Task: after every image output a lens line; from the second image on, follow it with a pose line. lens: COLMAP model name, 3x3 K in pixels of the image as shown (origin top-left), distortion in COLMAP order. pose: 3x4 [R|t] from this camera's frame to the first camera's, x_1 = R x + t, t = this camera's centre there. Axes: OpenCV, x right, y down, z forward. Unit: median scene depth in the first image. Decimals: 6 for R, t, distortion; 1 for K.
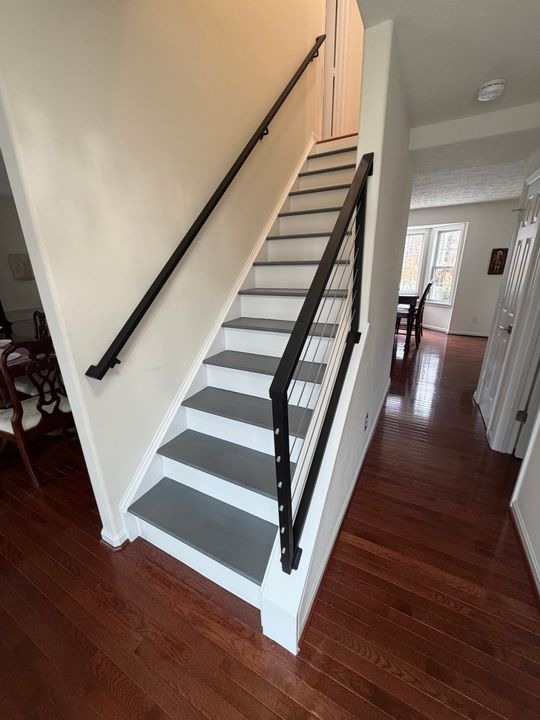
lens RADIAL K [[295.3, 0, 270.0], [0, 295.3, 360.0], [0, 0, 1]] dist [0.000737, 0.000281]
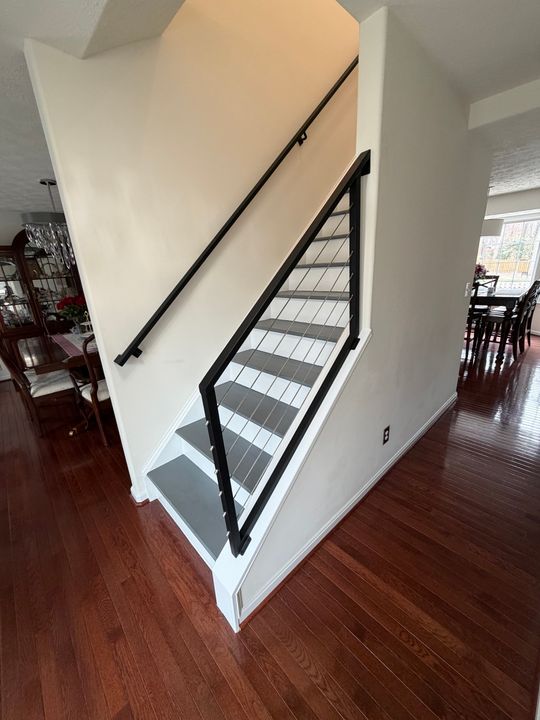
lens RADIAL K [[295.3, 0, 270.0], [0, 295.3, 360.0], [0, 0, 1]] dist [0.000737, 0.000281]
pose [[0.943524, 0.070826, -0.323645, 0.361839], [-0.068871, 0.997472, 0.017504, -0.021932], [0.324066, 0.005774, 0.946017, 0.005359]]
